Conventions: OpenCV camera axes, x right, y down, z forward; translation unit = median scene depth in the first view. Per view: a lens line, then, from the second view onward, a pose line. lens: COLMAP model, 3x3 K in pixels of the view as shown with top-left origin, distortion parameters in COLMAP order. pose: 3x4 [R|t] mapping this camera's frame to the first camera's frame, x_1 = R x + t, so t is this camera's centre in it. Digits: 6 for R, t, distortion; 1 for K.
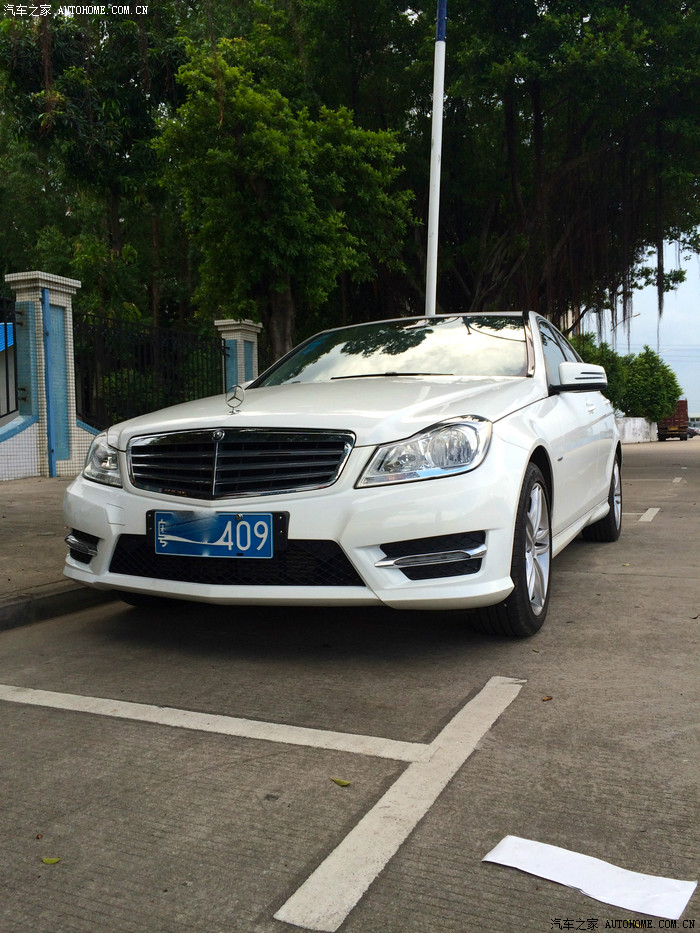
lens RADIAL K [[799.4, 0, 353.8], [0, 799.4, 465.1], [0, 0, 1]] dist [0.083170, -0.119613]
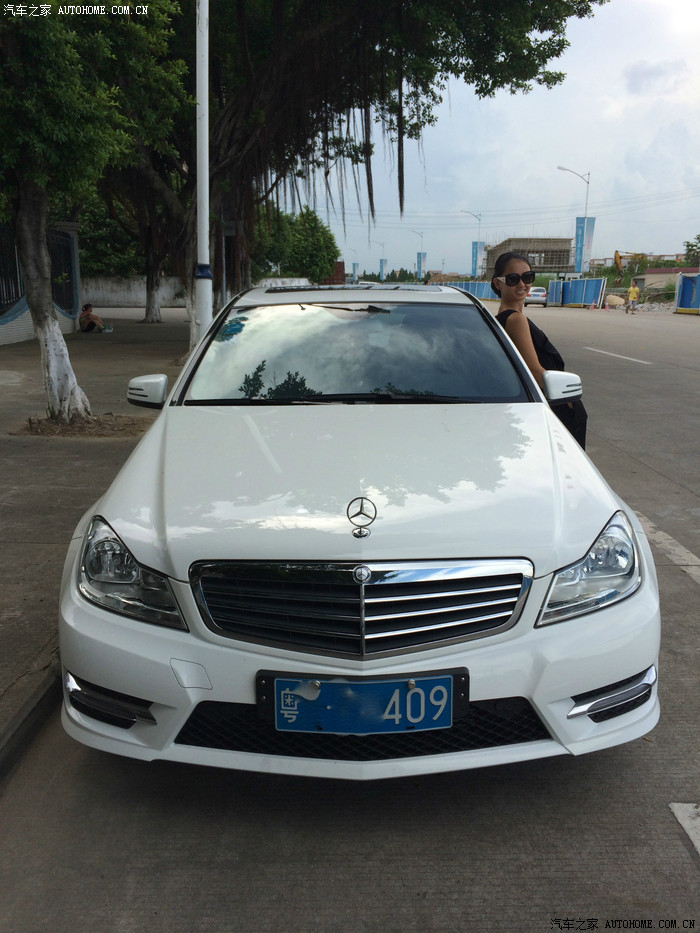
lens RADIAL K [[799.4, 0, 353.8], [0, 799.4, 465.1], [0, 0, 1]] dist [0.083170, -0.119613]
pose [[0.911245, -0.075821, 0.404825, -0.493927], [0.000436, 0.983086, 0.183143, -0.288576], [-0.411864, -0.166712, 0.895865, 0.351960]]
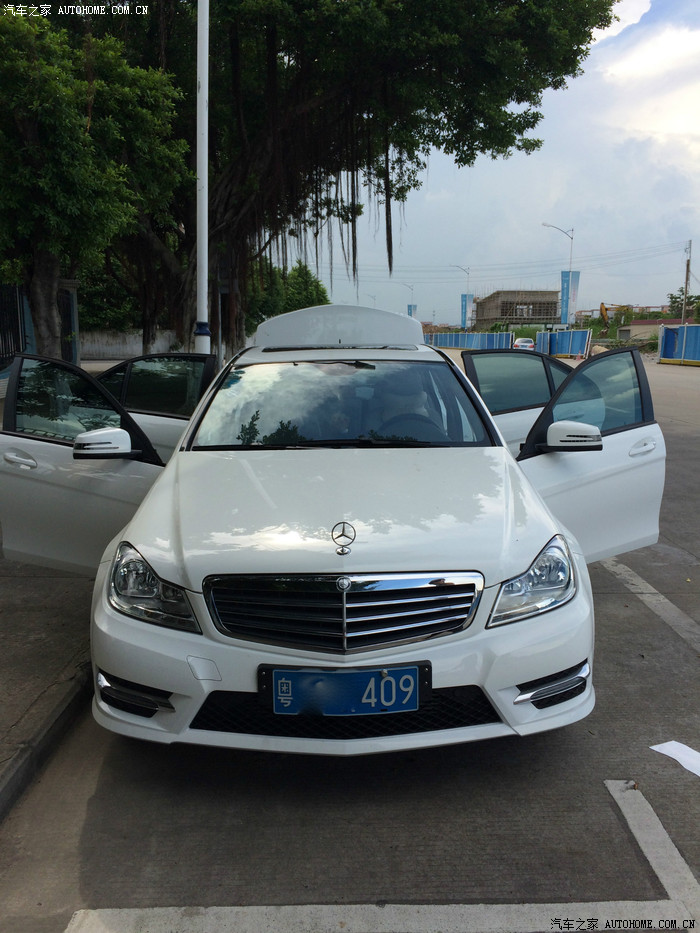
lens RADIAL K [[802.8, 0, 353.6], [0, 802.8, 464.7], [0, 0, 1]] dist [0.077829, -0.122599]
pose [[0.907251, -0.056116, 0.416830, -0.563709], [0.005541, 0.992568, 0.121566, -0.300729], [-0.420554, -0.107981, 0.900819, 0.167432]]
